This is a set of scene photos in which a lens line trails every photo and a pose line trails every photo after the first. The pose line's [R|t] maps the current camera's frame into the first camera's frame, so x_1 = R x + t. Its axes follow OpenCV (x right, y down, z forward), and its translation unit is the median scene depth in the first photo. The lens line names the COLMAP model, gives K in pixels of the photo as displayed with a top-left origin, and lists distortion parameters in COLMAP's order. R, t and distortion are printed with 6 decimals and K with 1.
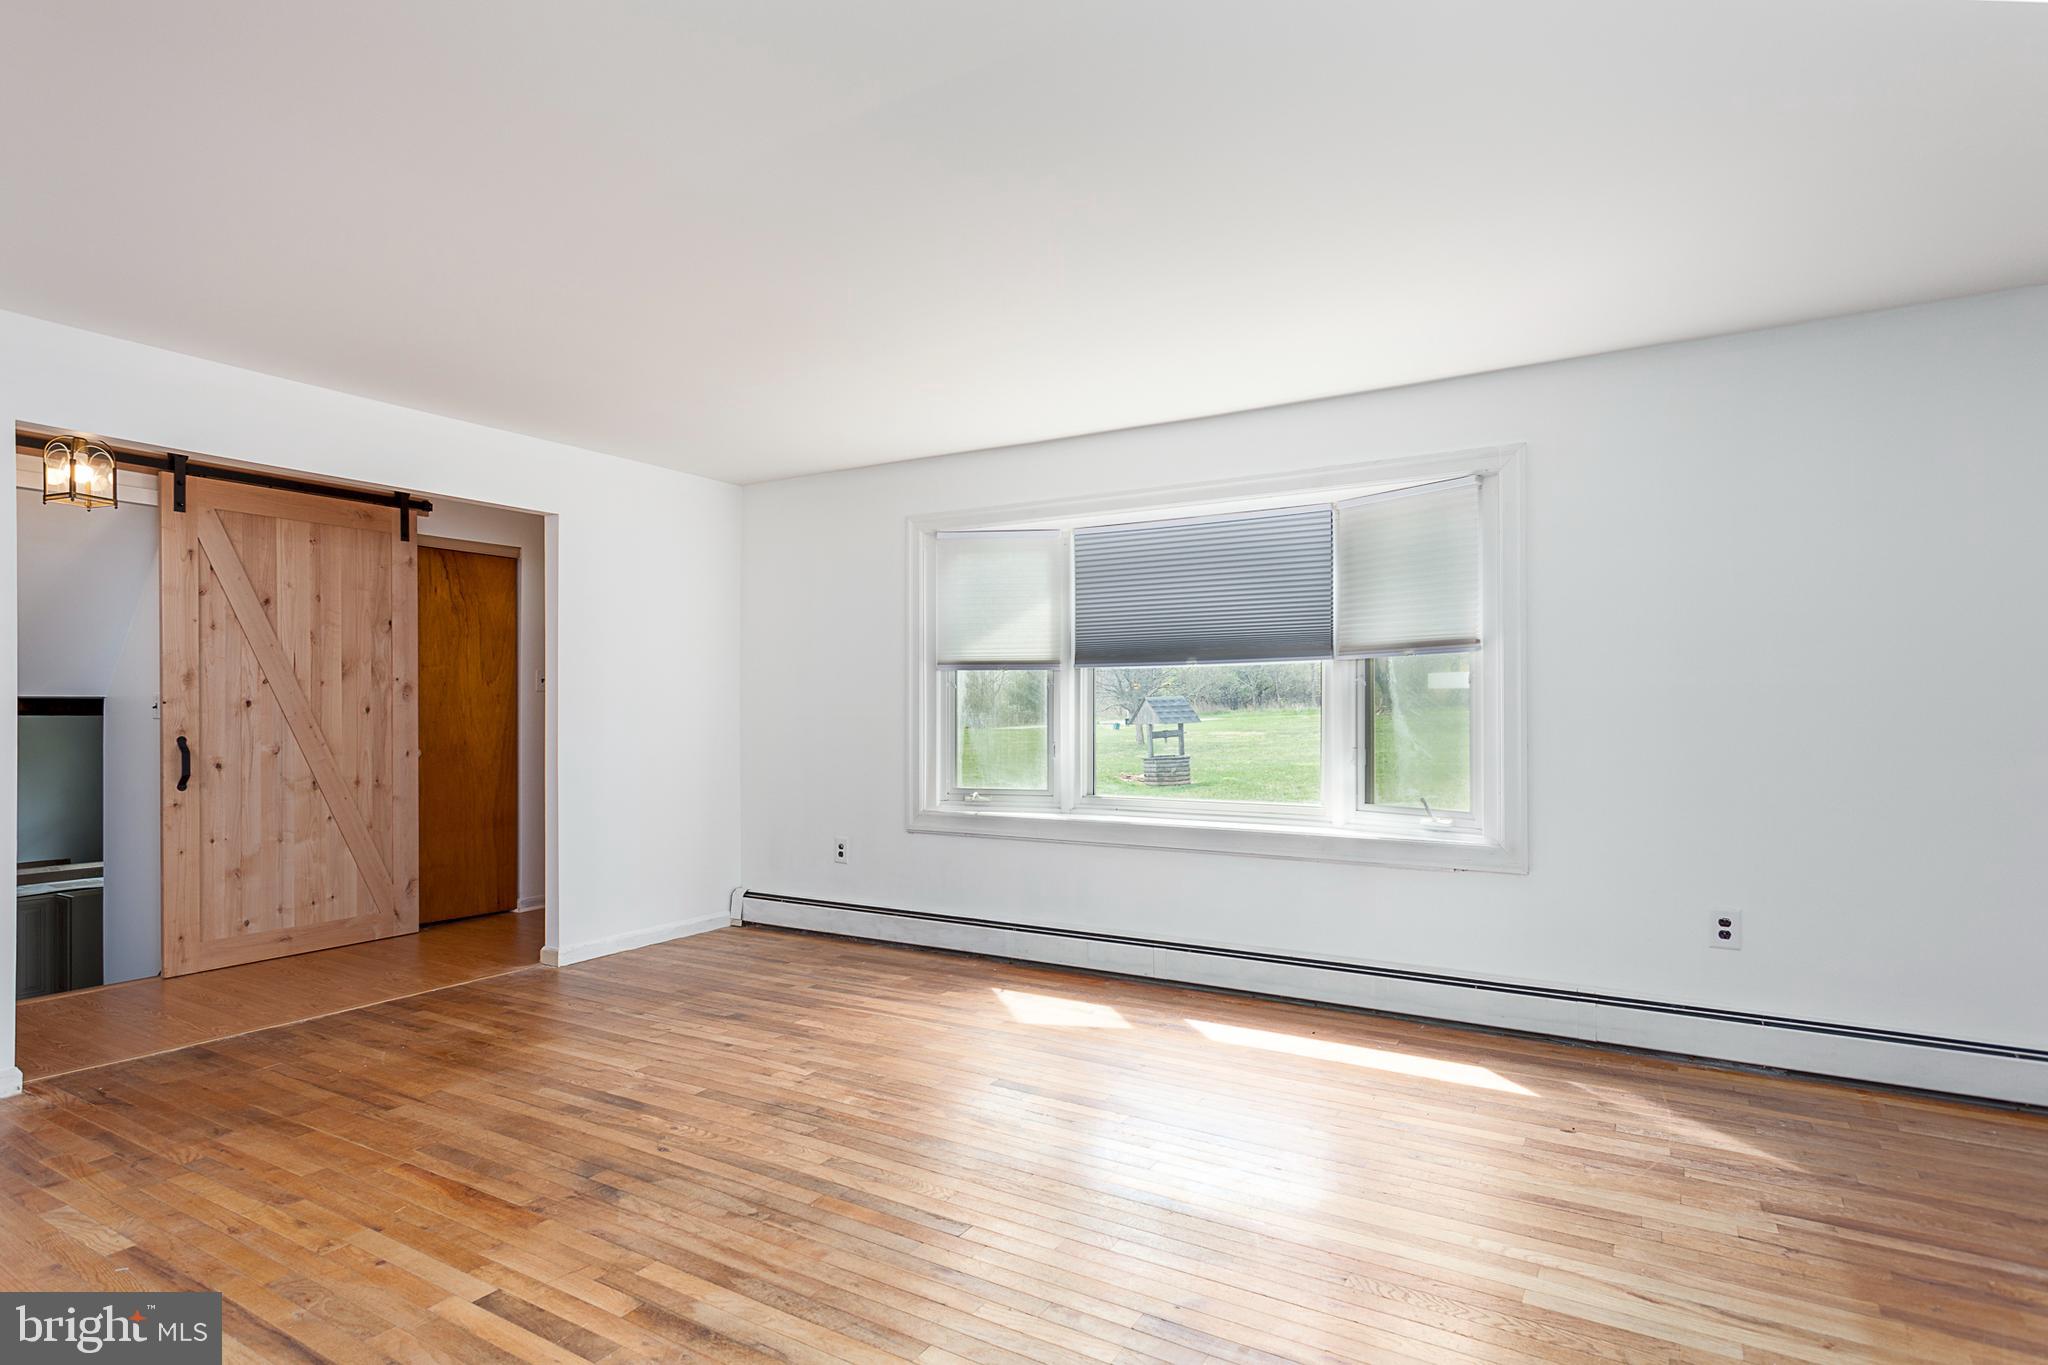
lens RADIAL K [[1049.8, 0, 1020.5], [0, 1049.8, 689.7], [0, 0, 1]] dist [-0.001518, -0.000030]
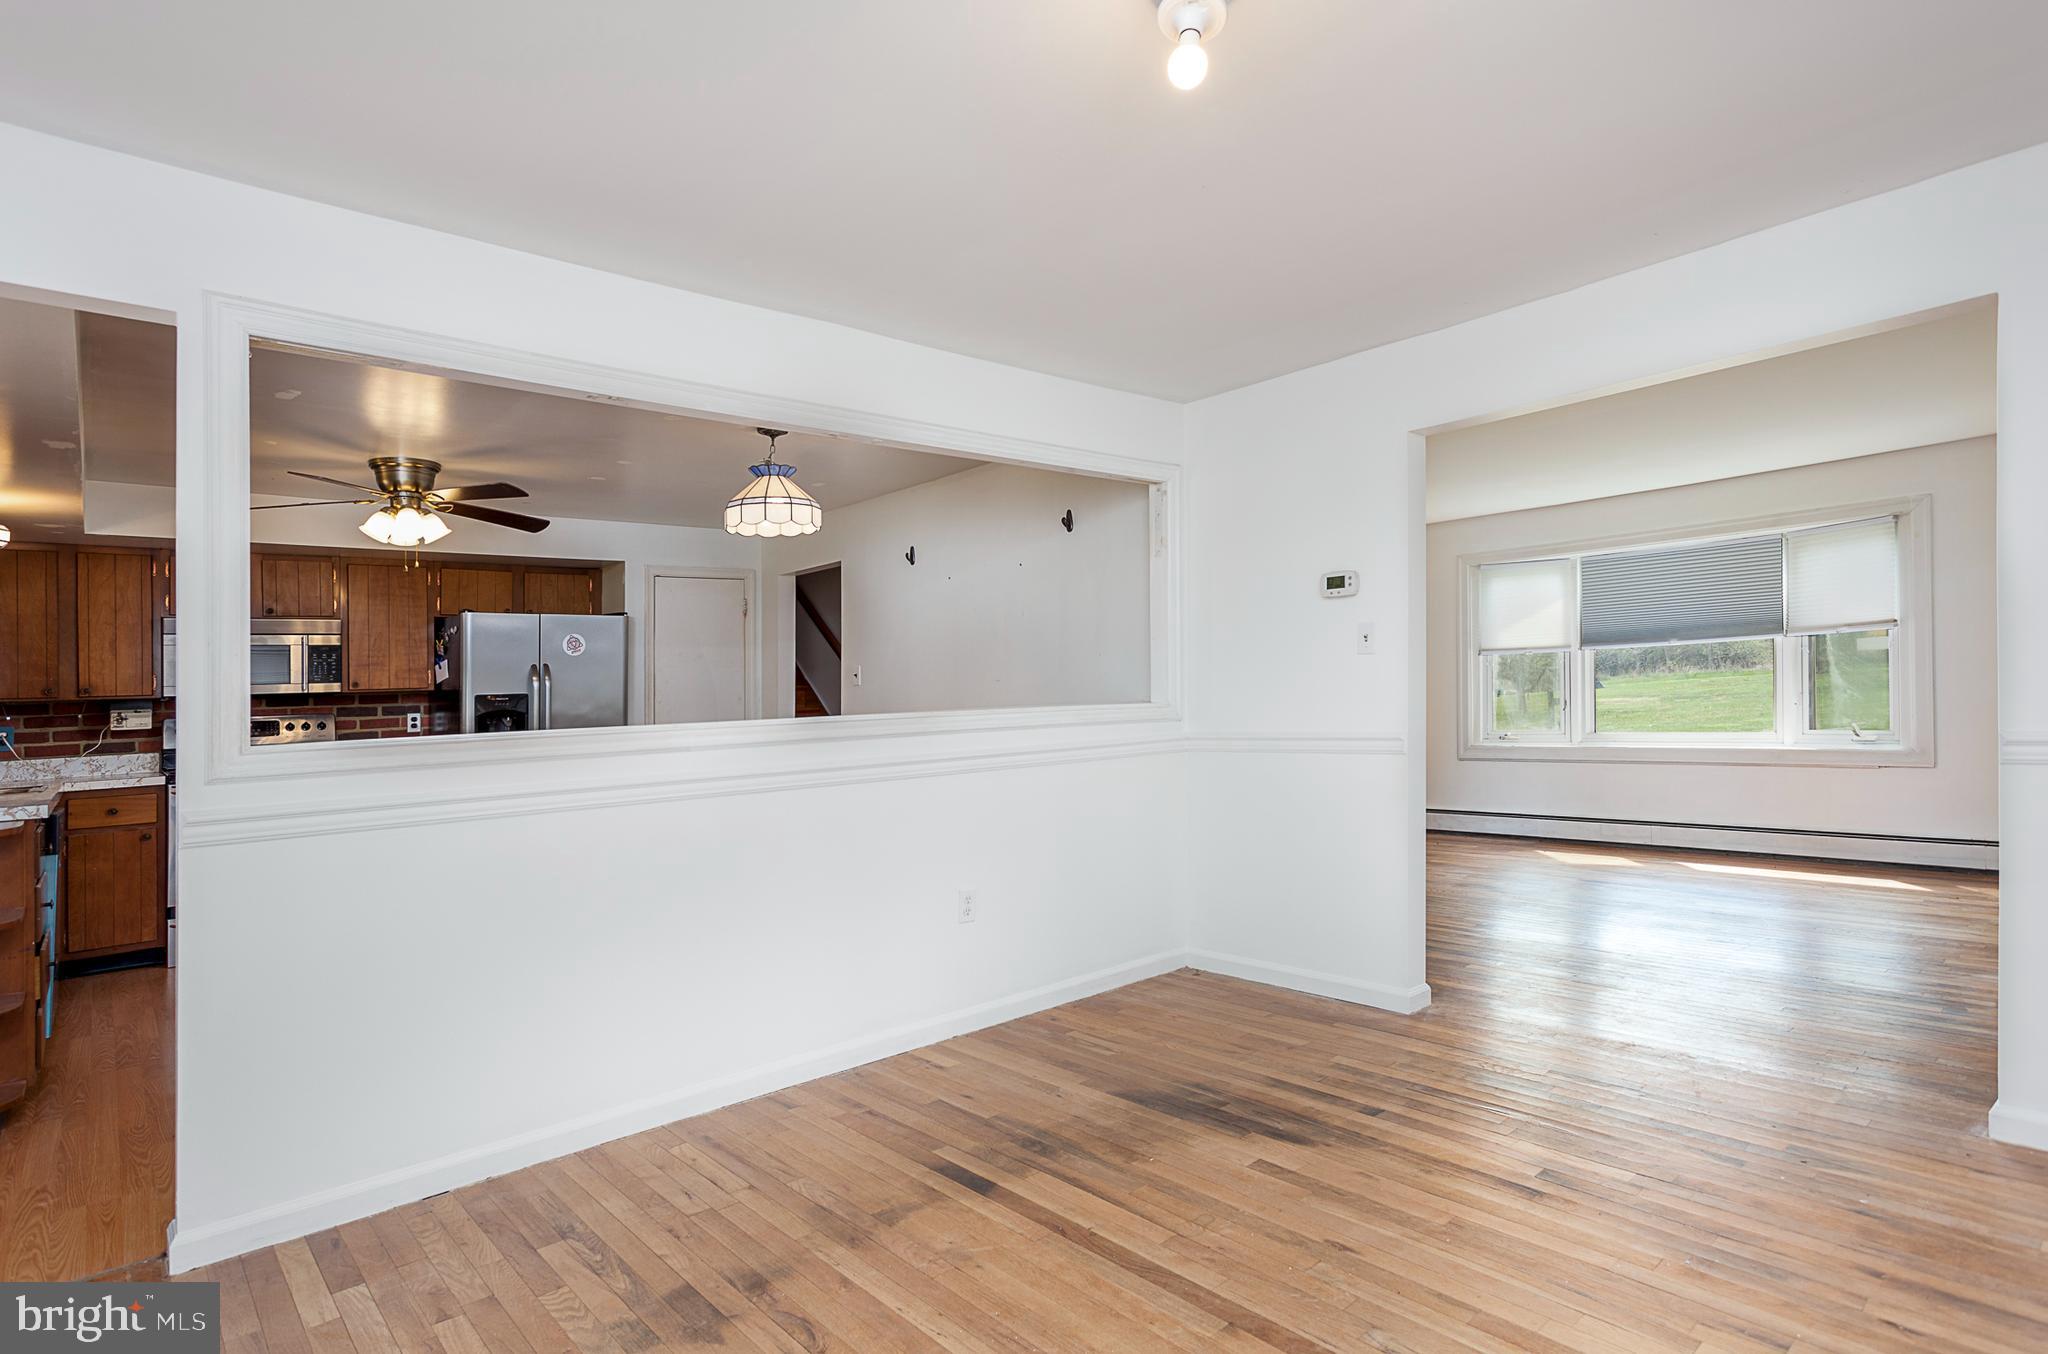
lens RADIAL K [[1049.8, 0, 1027.9], [0, 1049.8, 707.6], [0, 0, 1]] dist [-0.001518, -0.000030]
pose [[0.955190, -0.026652, -0.294792, -0.308182], [0.037257, 0.998843, 0.030415, -0.012122], [0.293641, -0.040035, 0.955077, -0.790417]]
